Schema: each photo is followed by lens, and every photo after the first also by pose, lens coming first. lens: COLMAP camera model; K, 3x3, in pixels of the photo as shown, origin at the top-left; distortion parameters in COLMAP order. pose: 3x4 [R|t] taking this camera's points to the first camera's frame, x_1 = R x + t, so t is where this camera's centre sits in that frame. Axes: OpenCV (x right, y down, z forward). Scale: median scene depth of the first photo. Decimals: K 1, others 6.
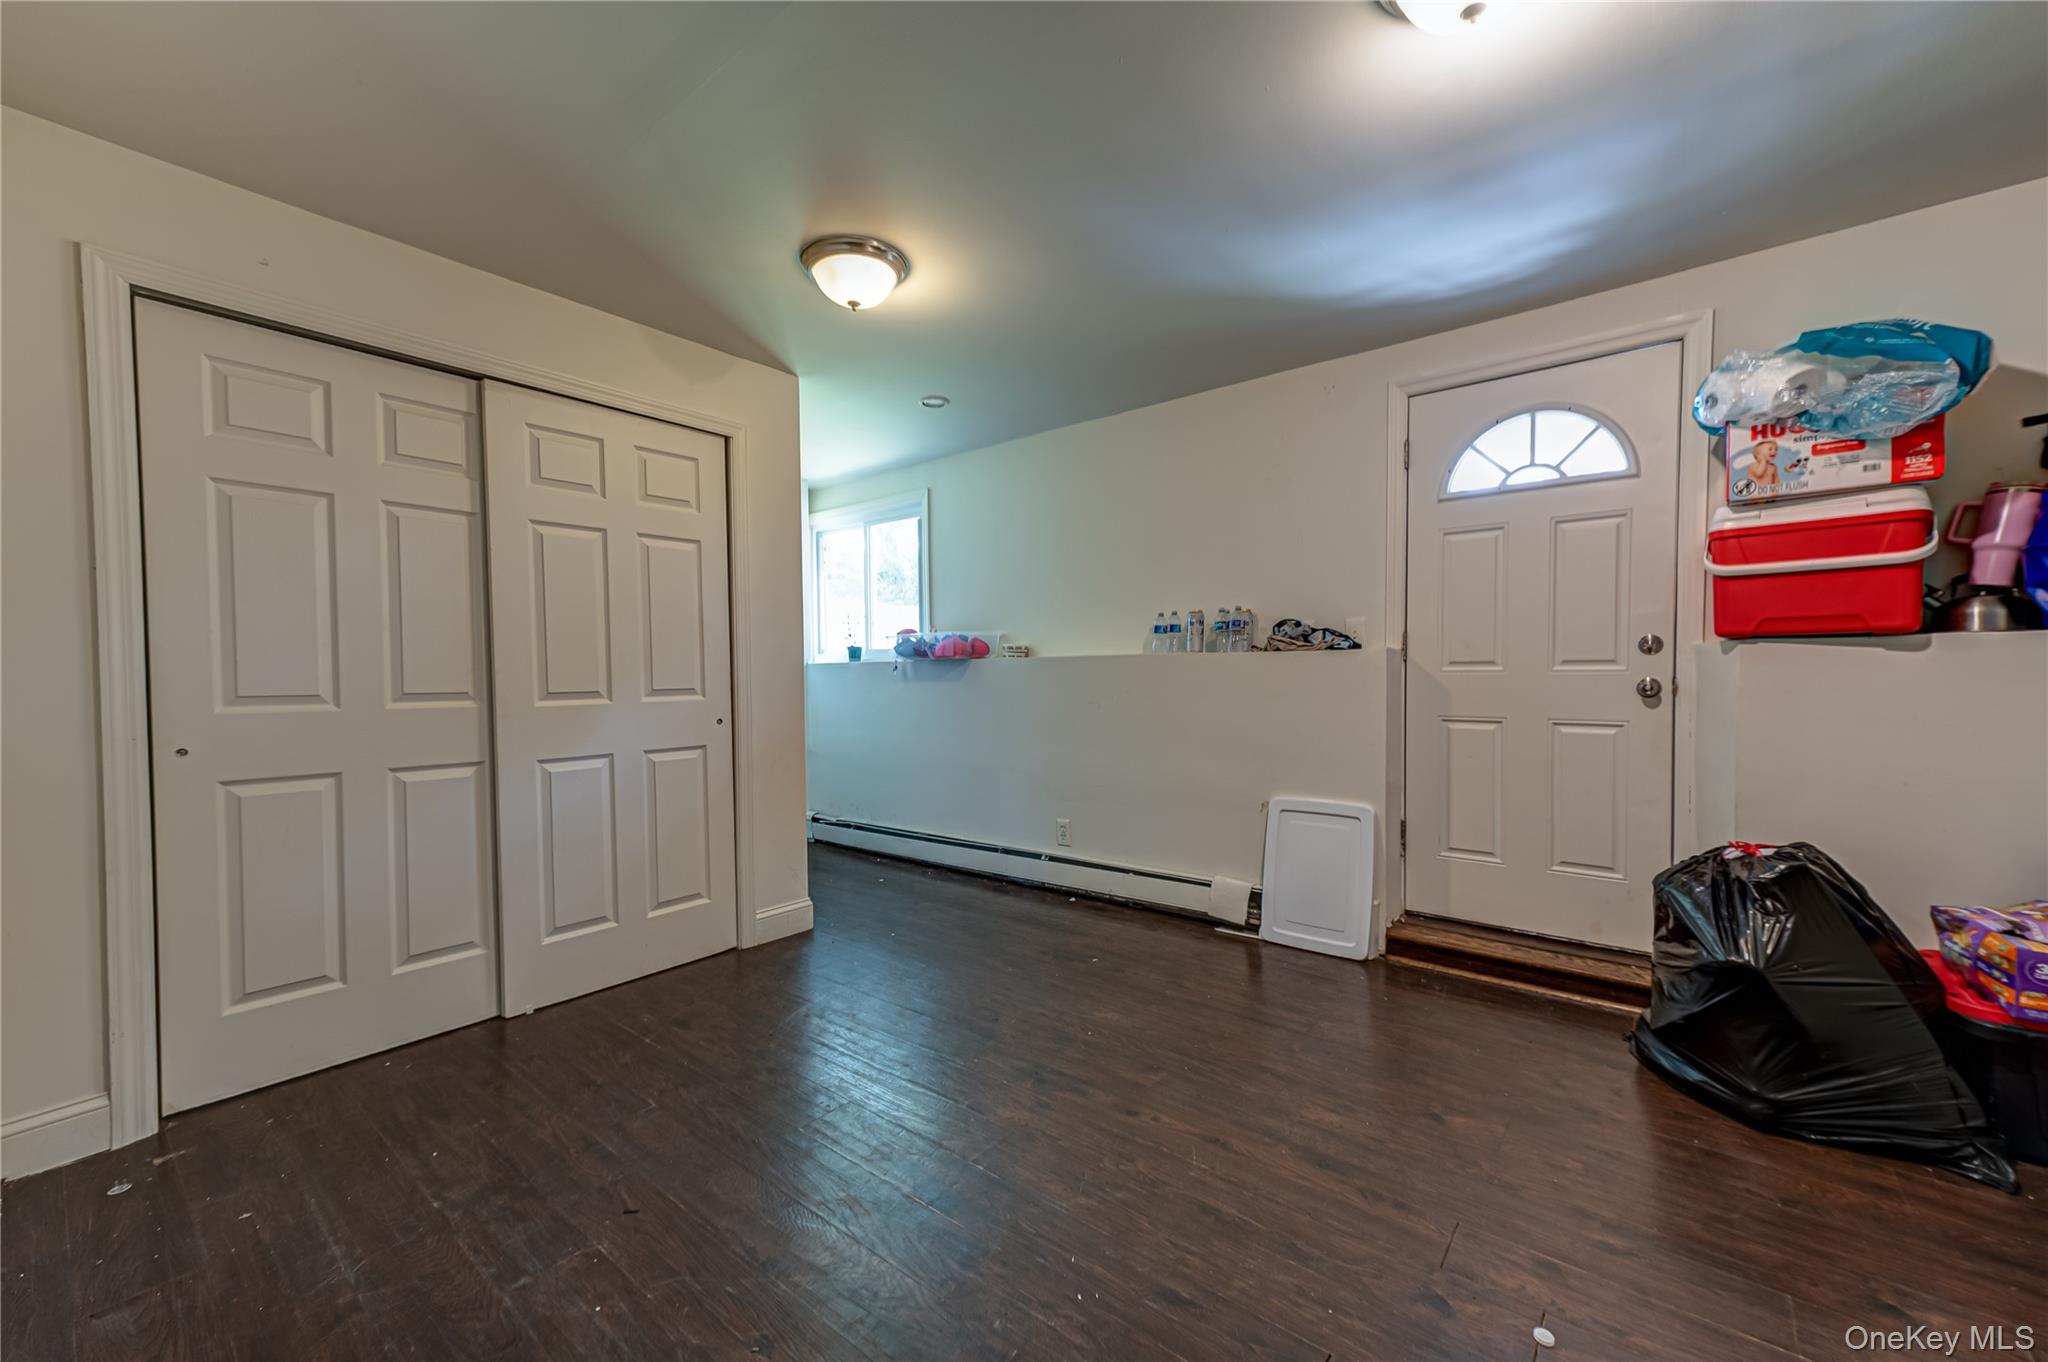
lens RADIAL K [[793.0, 0, 1017.8], [0, 793.0, 690.2], [0, 0, 1]] dist [0.012389, -0.000320]
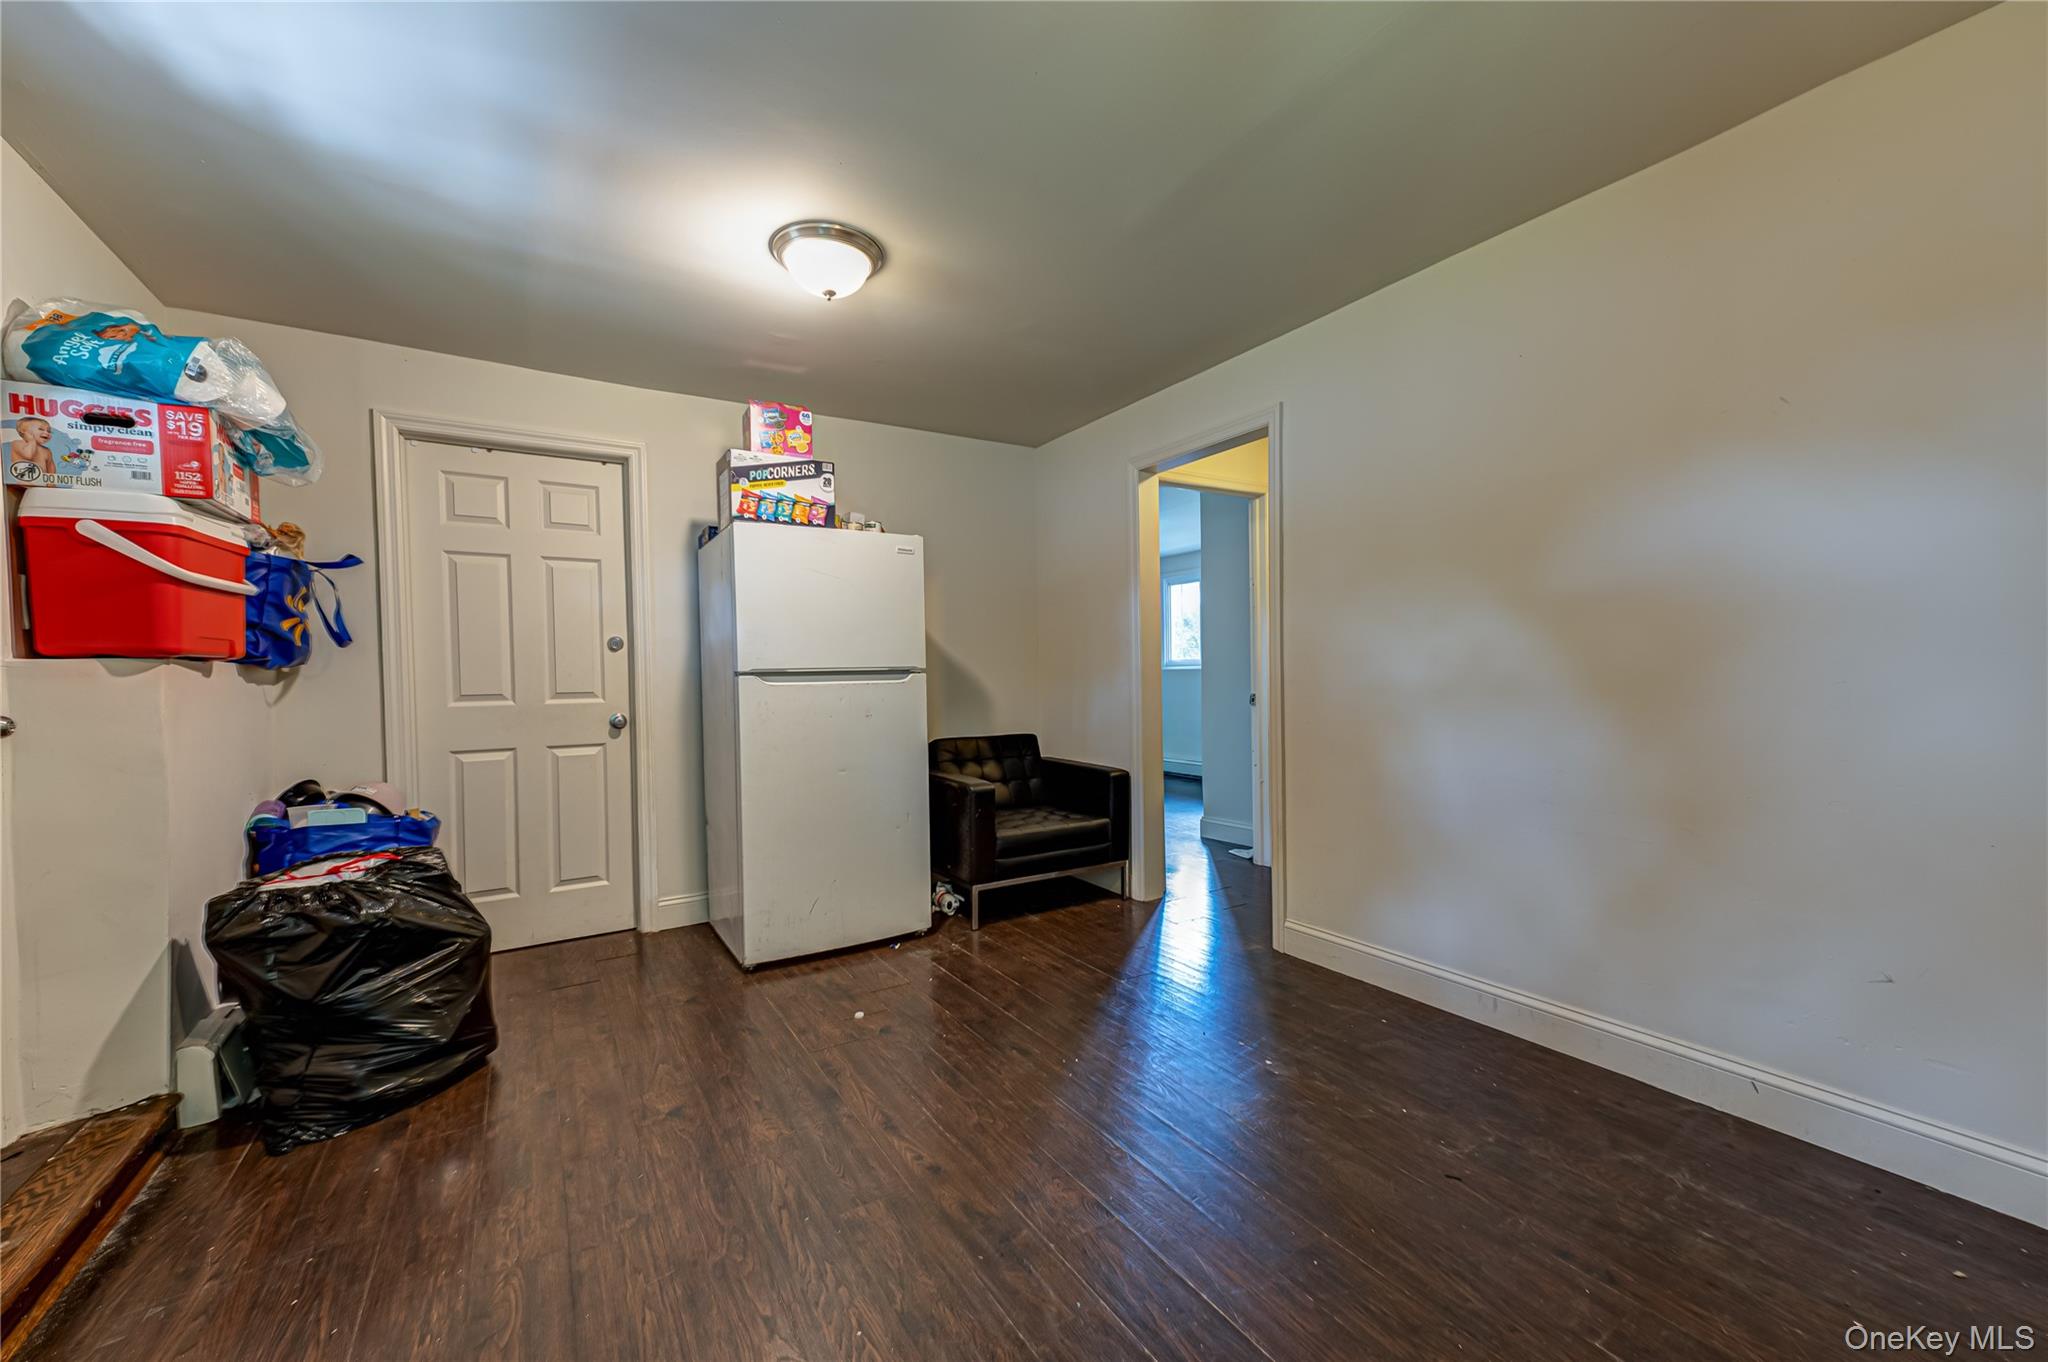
lens RADIAL K [[793.0, 0, 1017.8], [0, 793.0, 690.2], [0, 0, 1]] dist [0.012389, -0.000320]
pose [[-0.944041, 0.022674, 0.329047, -0.275484], [0.036384, 0.998705, 0.035568, -0.041175], [-0.327814, 0.045550, -0.943644, 1.950371]]
